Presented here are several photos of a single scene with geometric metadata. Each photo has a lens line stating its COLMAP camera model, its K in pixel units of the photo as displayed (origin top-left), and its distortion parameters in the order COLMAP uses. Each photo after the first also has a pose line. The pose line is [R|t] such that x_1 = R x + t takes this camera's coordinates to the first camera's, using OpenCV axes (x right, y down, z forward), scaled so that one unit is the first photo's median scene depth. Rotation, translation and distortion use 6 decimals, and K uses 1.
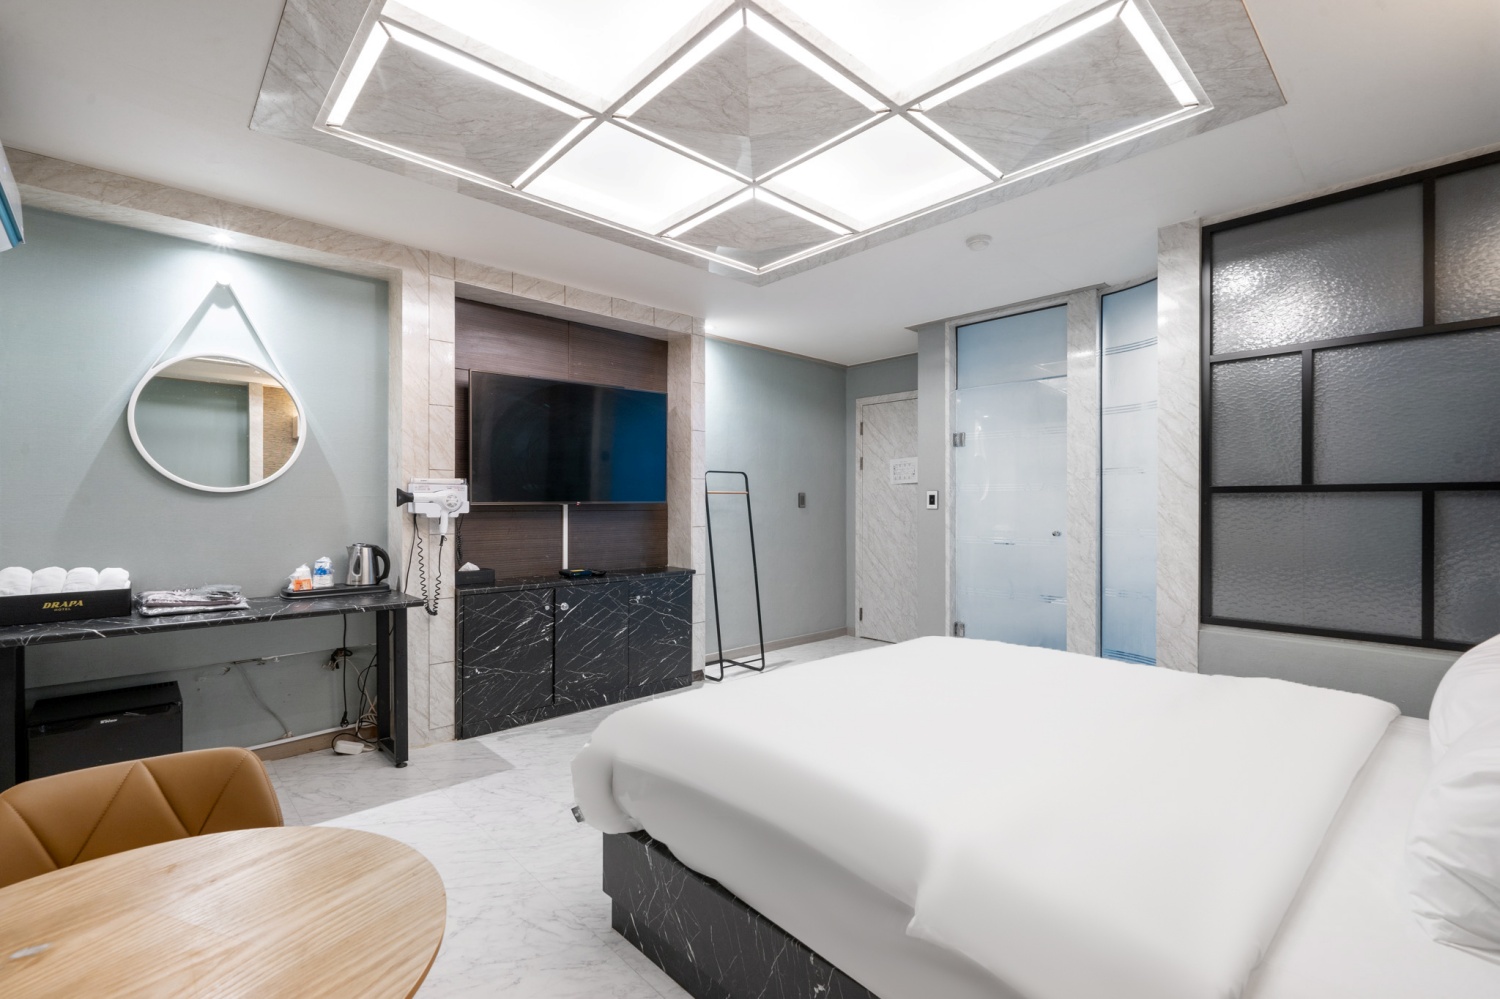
lens RADIAL K [[666.6, 0, 722.6], [0, 666.6, 502.9], [0, 0, 1]] dist [-0.000128, 0.000158]
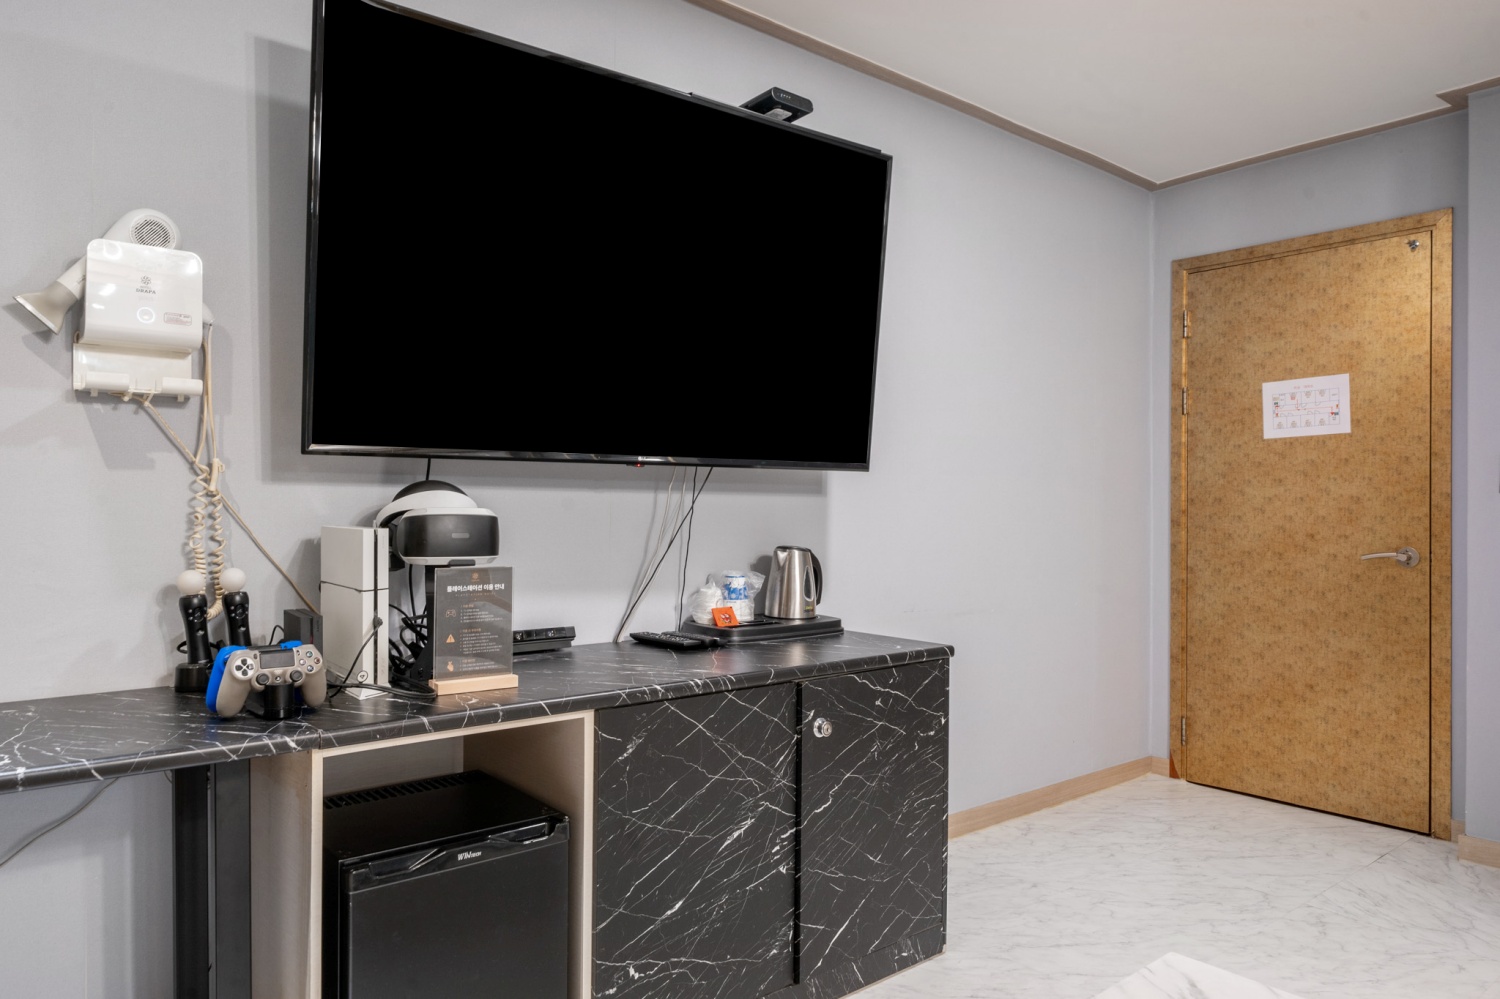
lens RADIAL K [[1006.4, 0, 750.7], [0, 1006.4, 511.4], [0, 0, 1]] dist [0.003830, 0.003512]
pose [[0.999373, 0.006467, -0.034813, -0.264530], [-0.006078, 0.999918, 0.011272, -0.017381], [0.034883, -0.011054, 0.999330, 0.400534]]
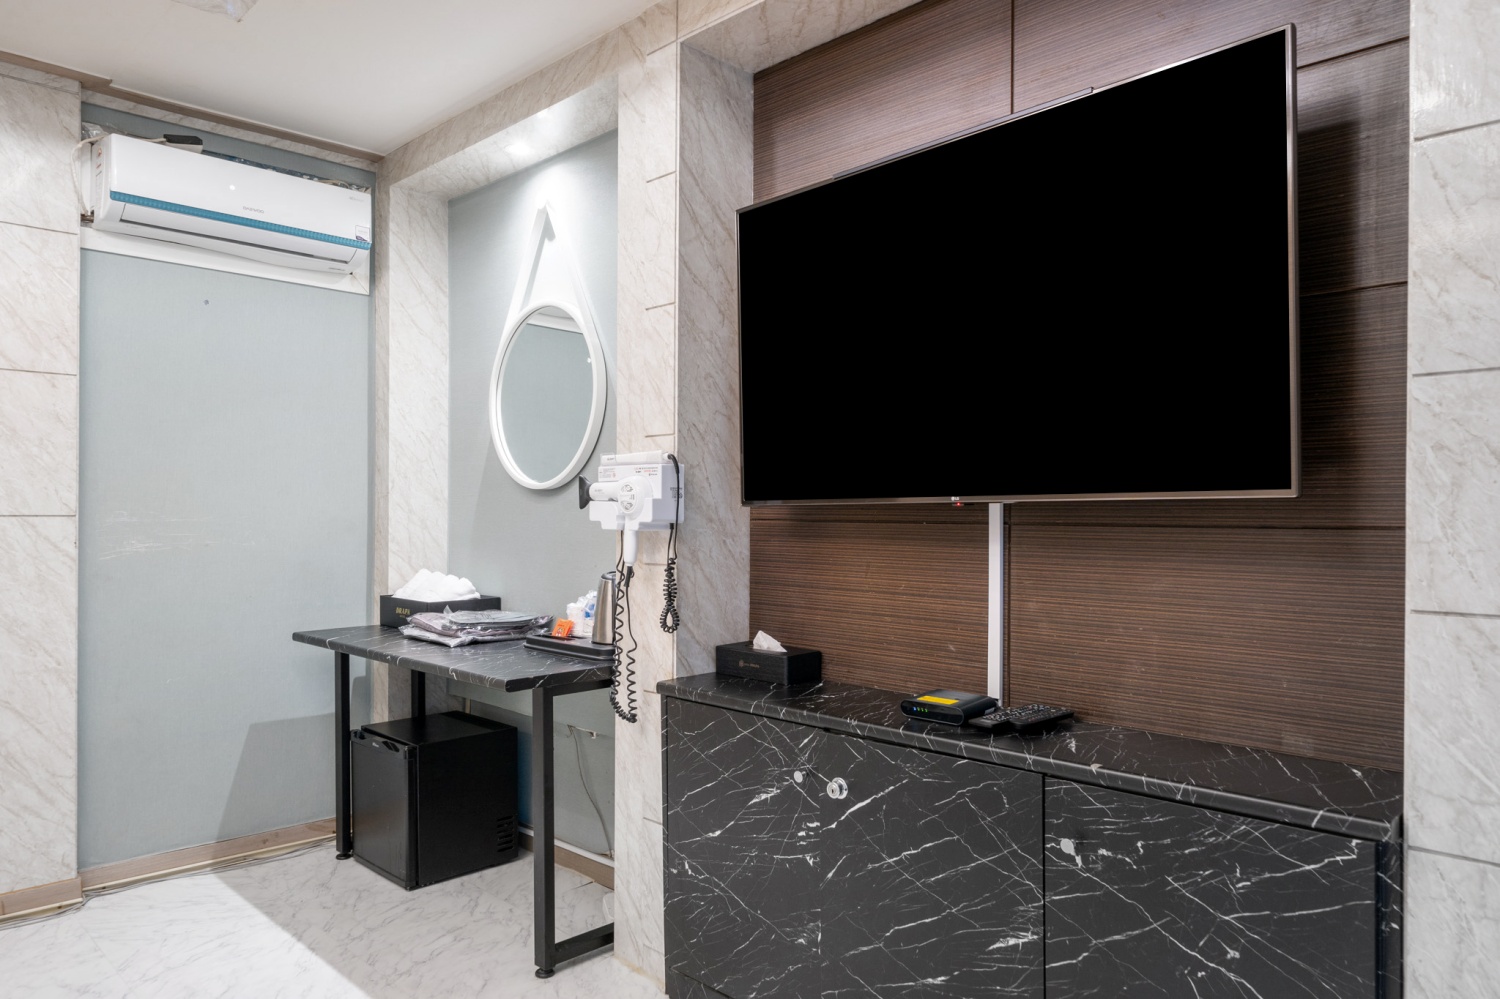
lens RADIAL K [[1006.4, 0, 750.7], [0, 1006.4, 511.4], [0, 0, 1]] dist [0.003830, 0.003512]
pose [[0.055284, 0.000828, -0.998470, 0.306326], [-0.000877, 0.999999, 0.000781, 0.006146], [0.998470, 0.000833, 0.055285, 0.940566]]
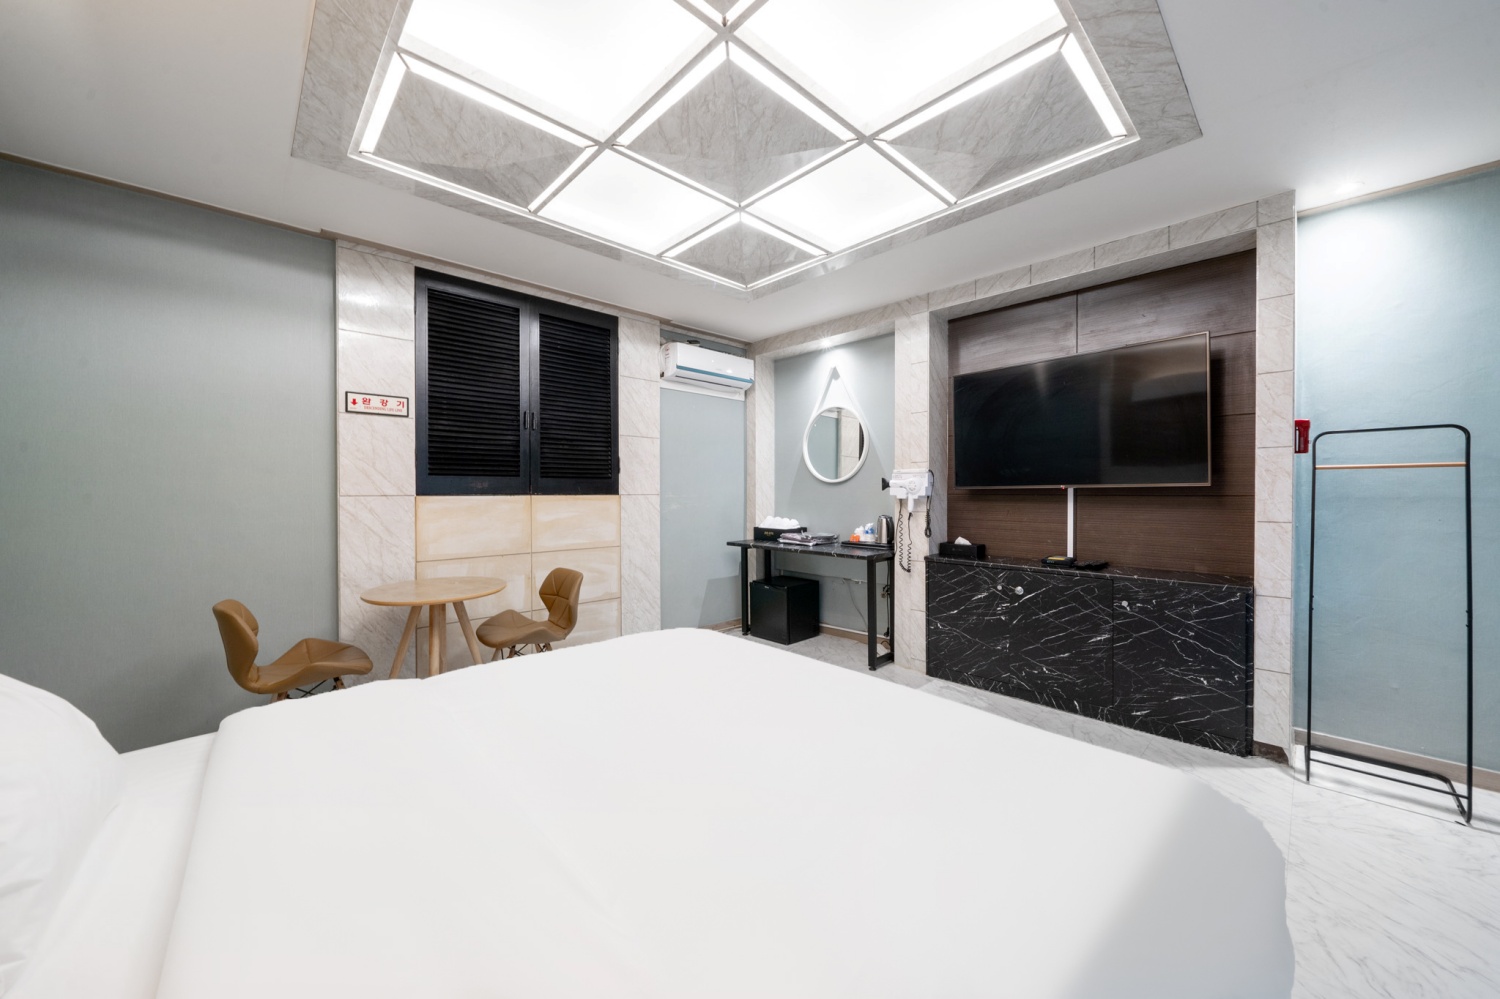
lens RADIAL K [[537.6, 0, 751.4], [0, 537.6, 494.3], [0, 0, 1]] dist [-0.001906, -0.000201]
pose [[0.035044, 0.007317, -0.999359, 0.561658], [0.004575, 0.999962, 0.007481, 0.003399], [0.999375, -0.004834, 0.035009, 0.583270]]
